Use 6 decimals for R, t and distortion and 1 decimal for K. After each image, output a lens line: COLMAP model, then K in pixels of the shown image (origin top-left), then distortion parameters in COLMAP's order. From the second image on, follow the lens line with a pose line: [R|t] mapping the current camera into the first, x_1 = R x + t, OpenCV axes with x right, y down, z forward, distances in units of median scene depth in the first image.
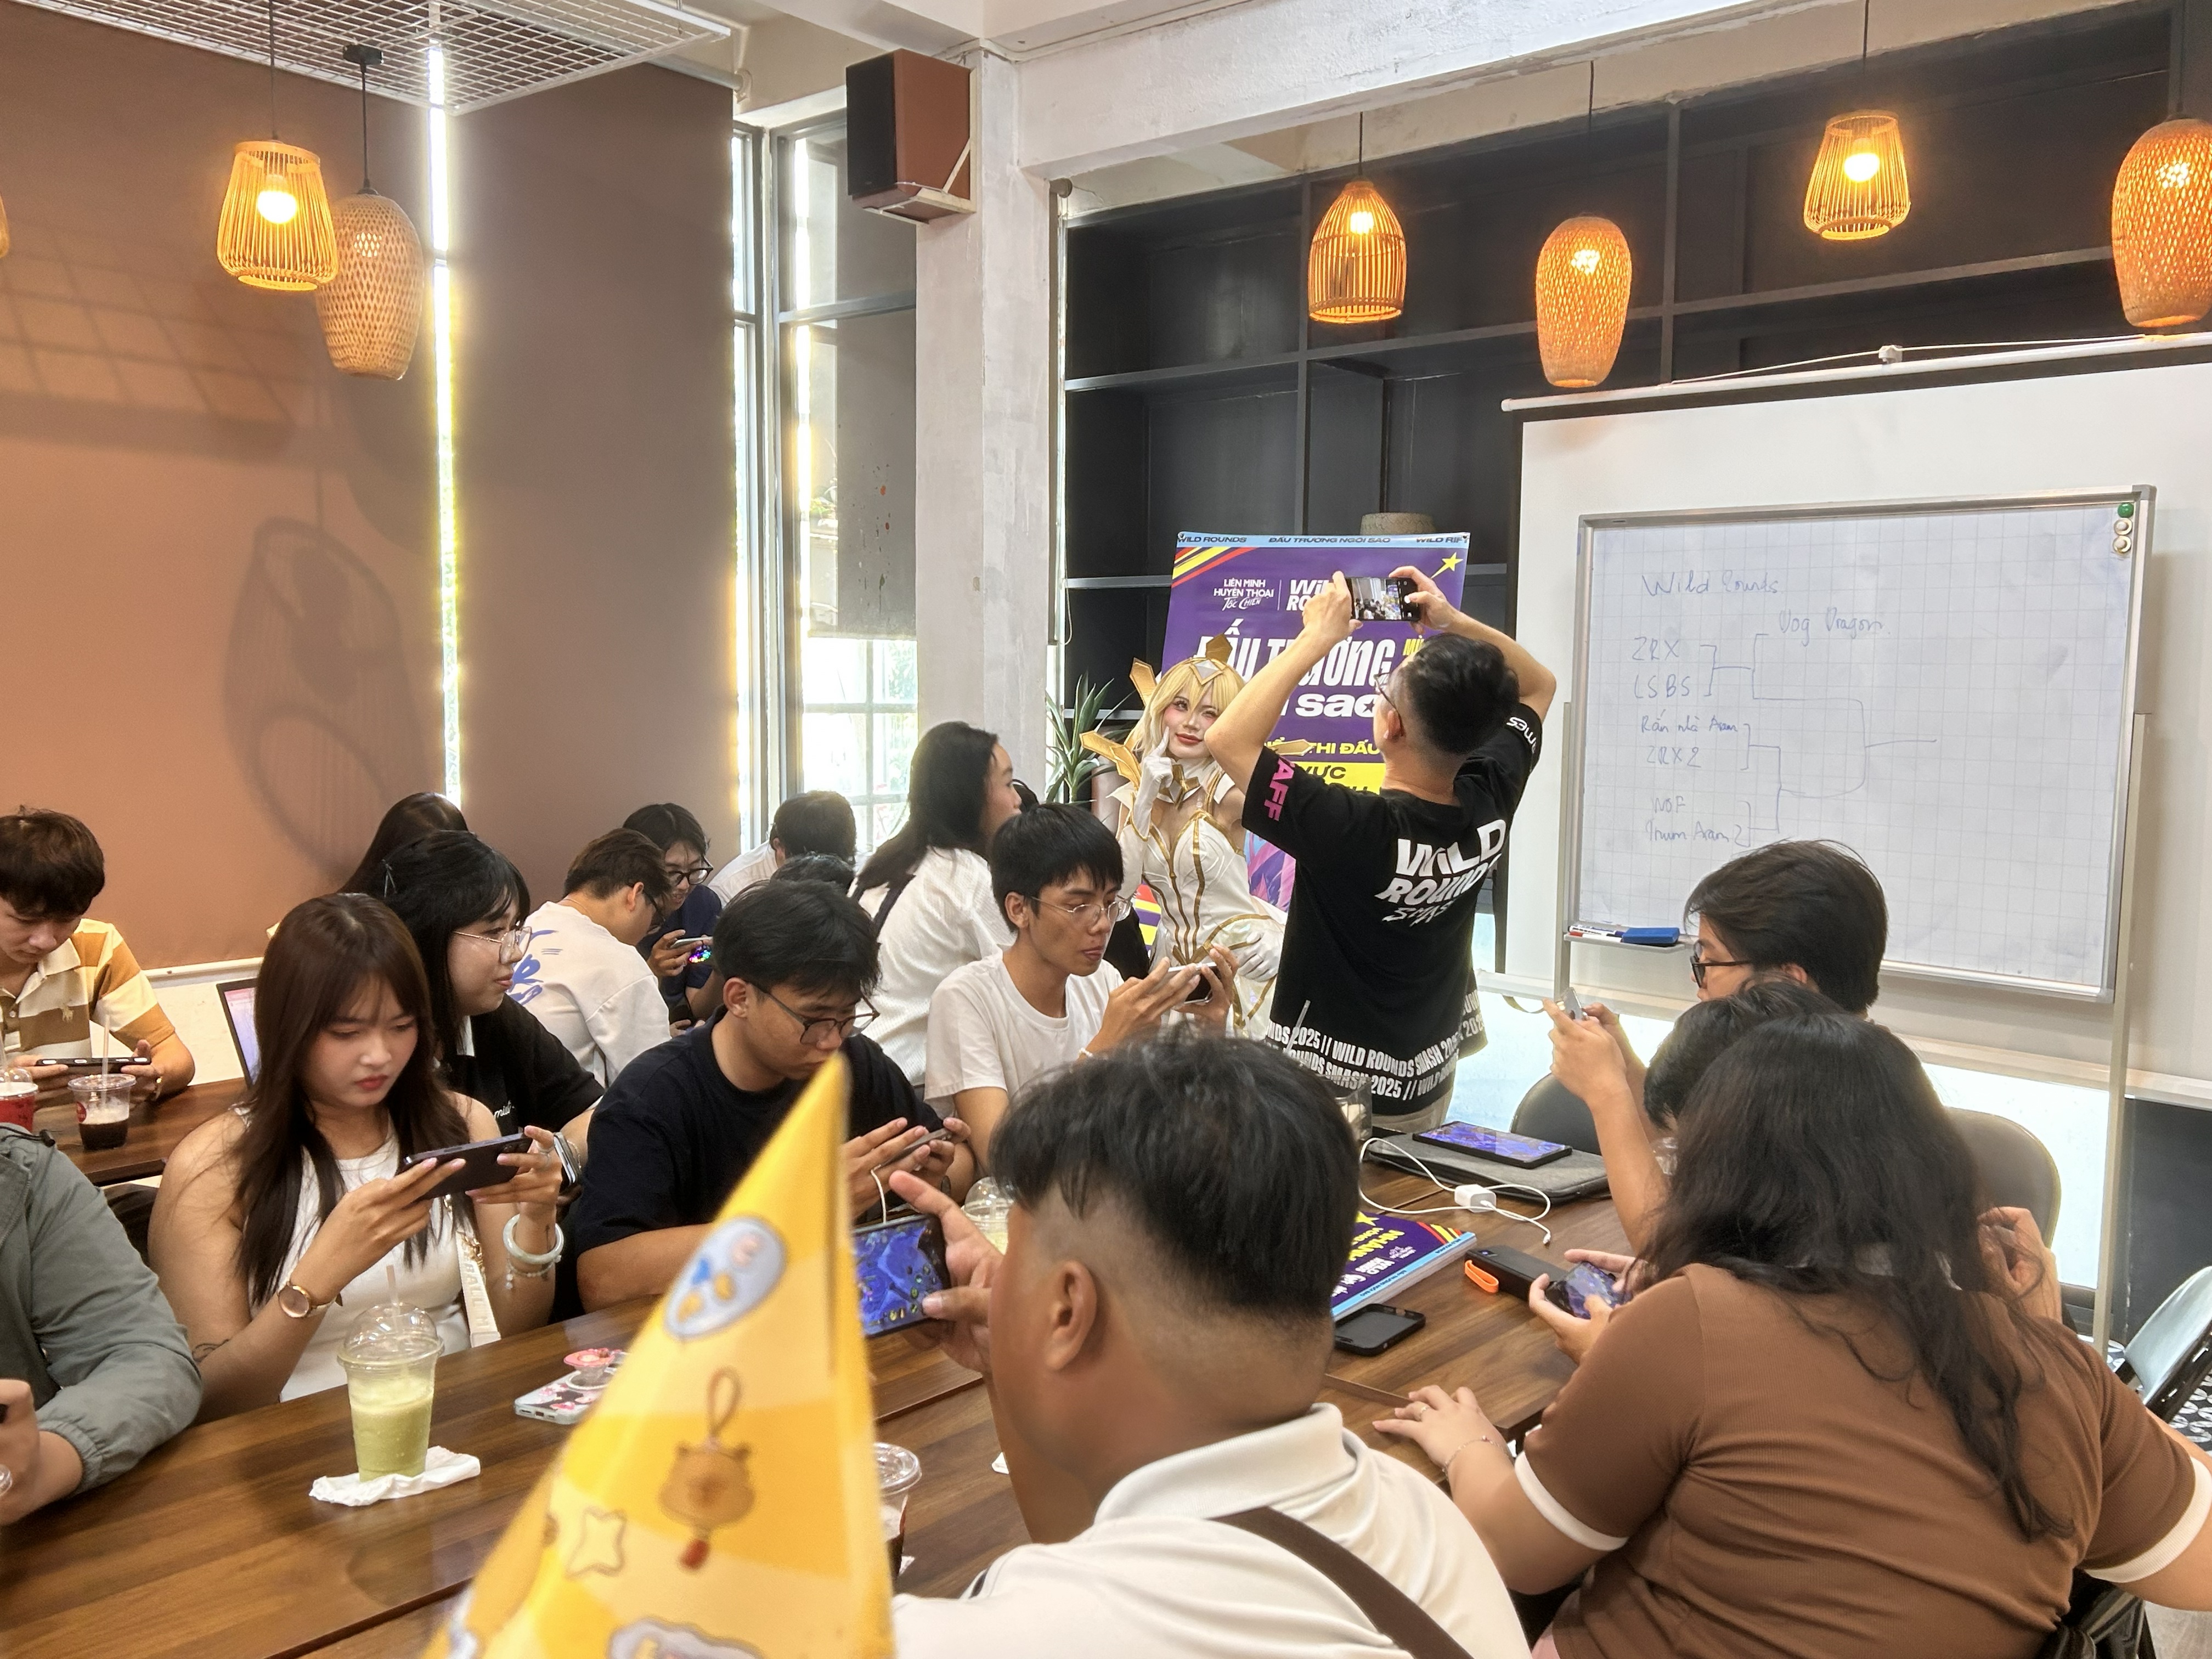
lens RADIAL K [[2016.6, 0, 1098.4], [0, 2016.6, 849.2], [0, 0, 1]] dist [0.060725, -0.015435]
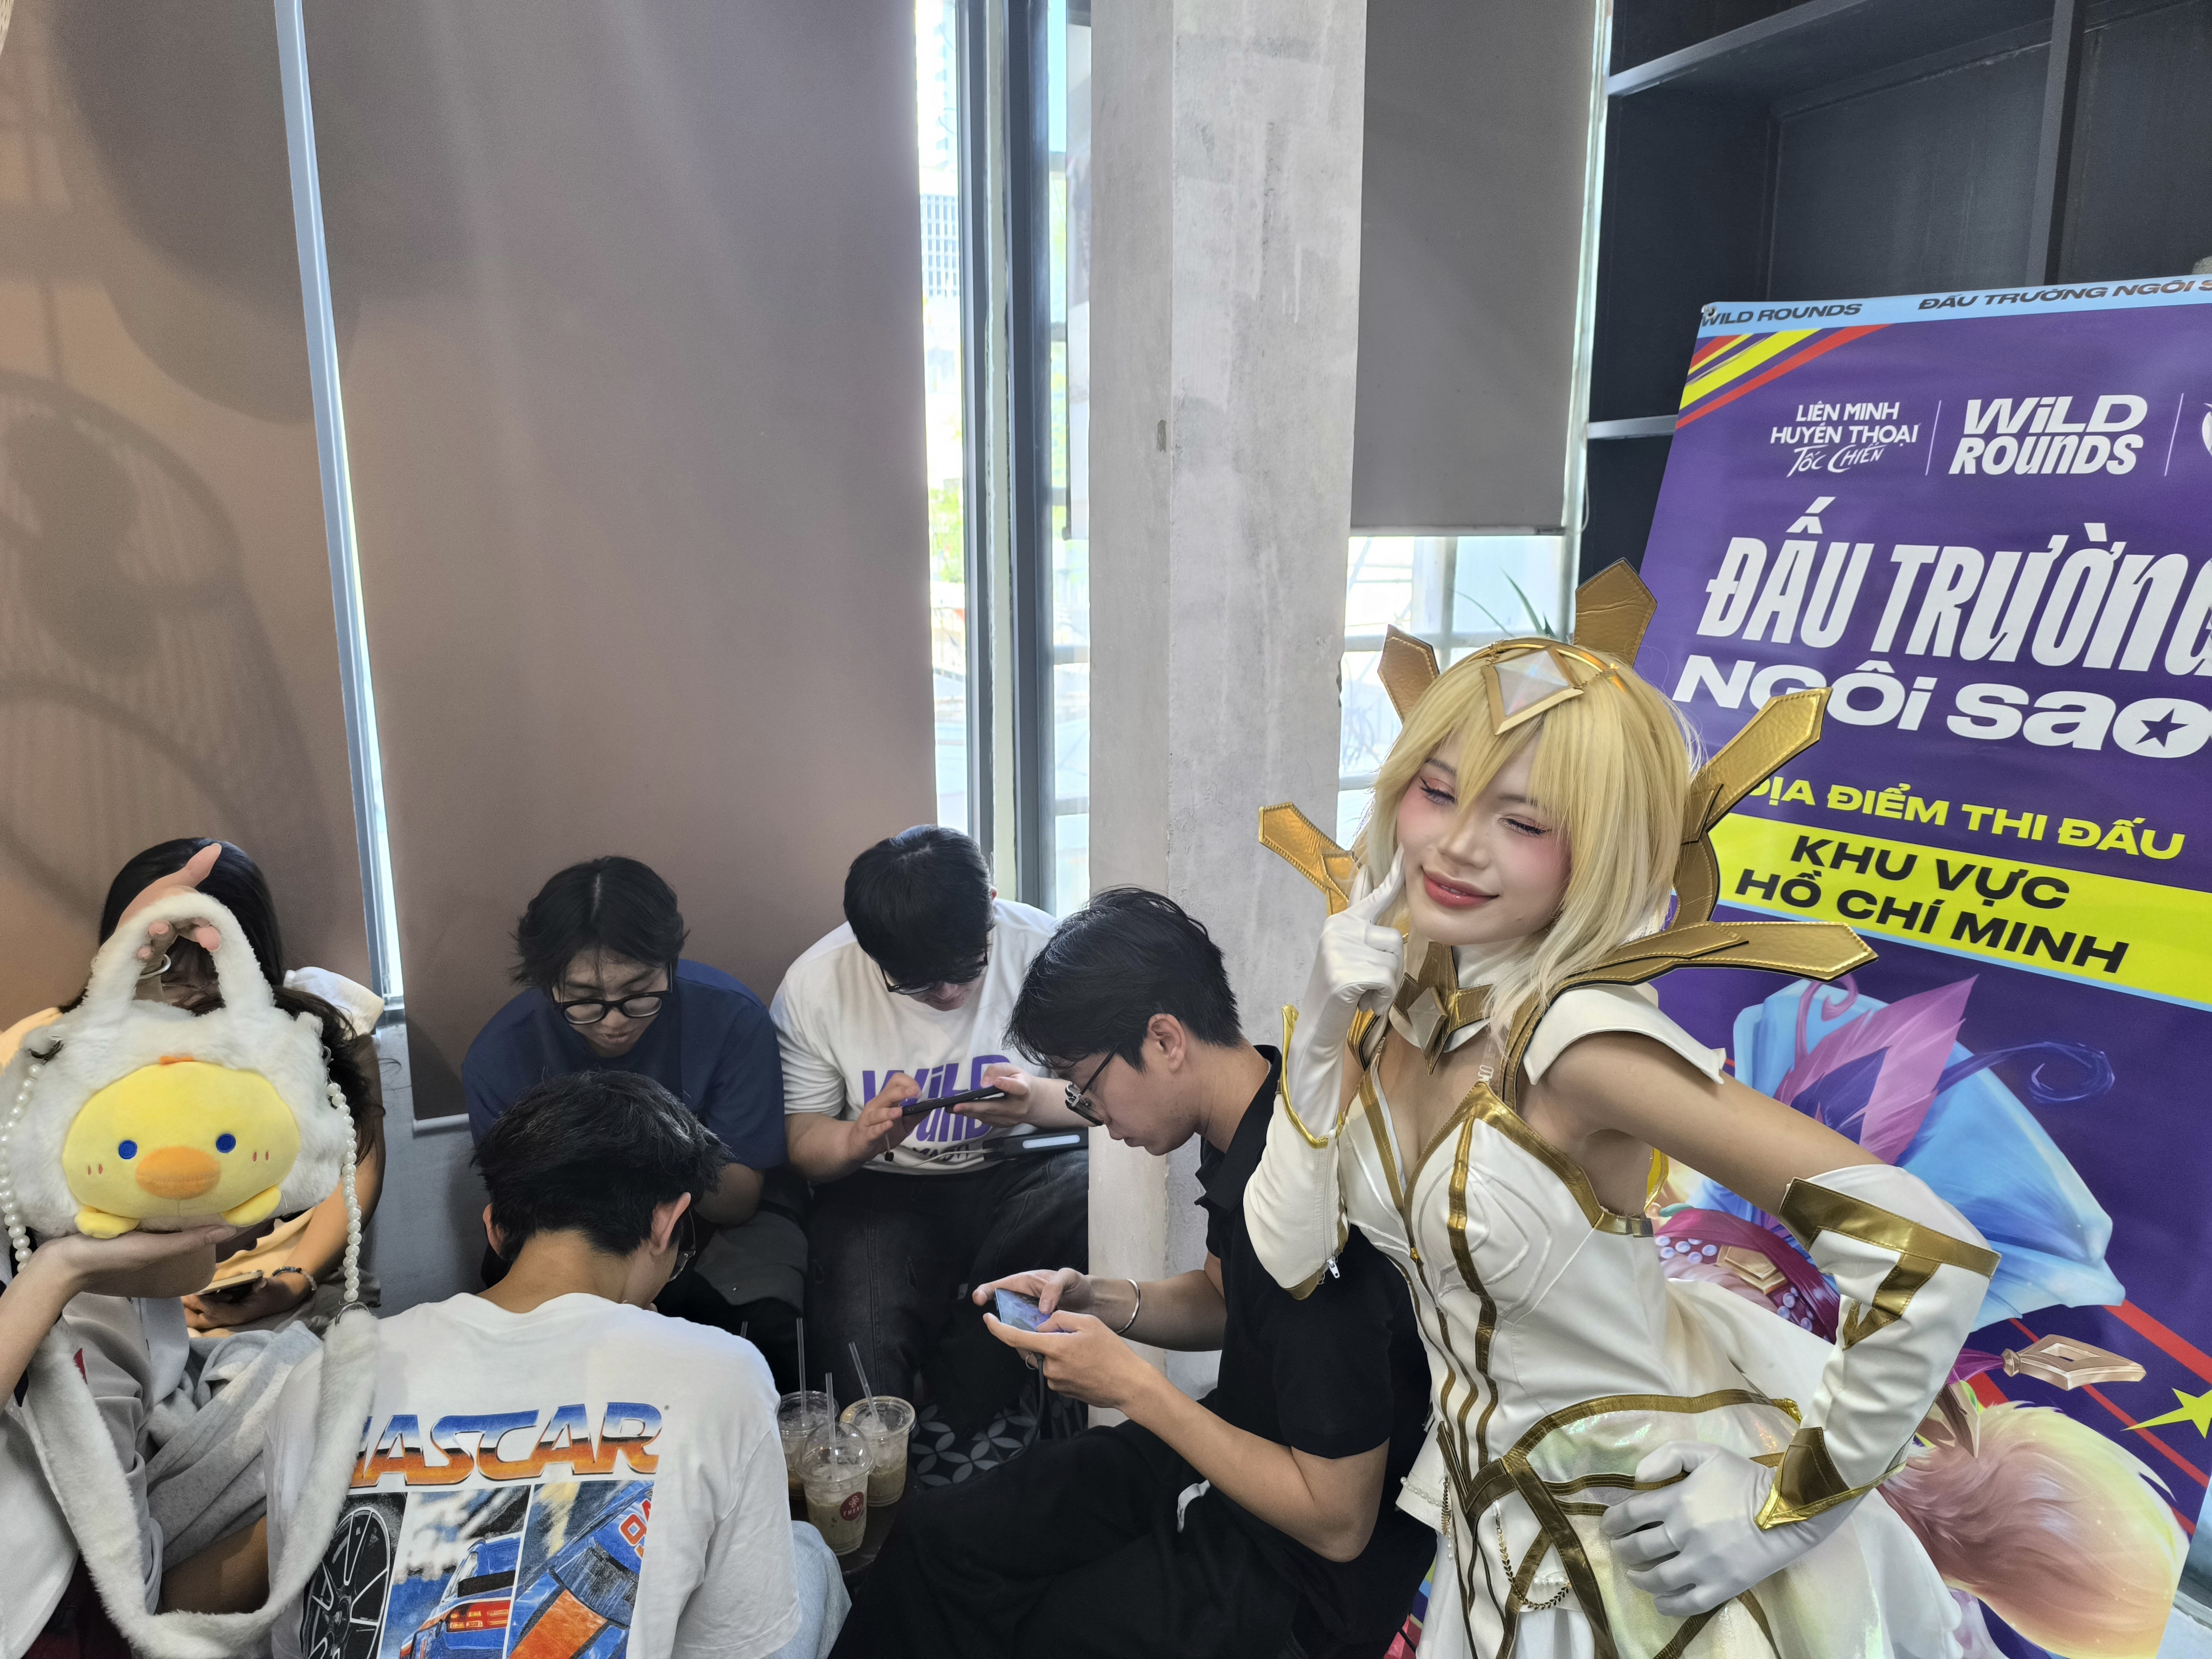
lens RADIAL K [[1601.6, 0, 1097.6], [0, 1601.6, 835.0], [0, 0, 1]] dist [0.003126, -0.003990]
pose [[0.890913, 0.075564, -0.447843, 0.092262], [-0.028419, 0.993405, 0.111080, -0.077825], [0.453284, -0.086236, 0.887185, 0.635106]]
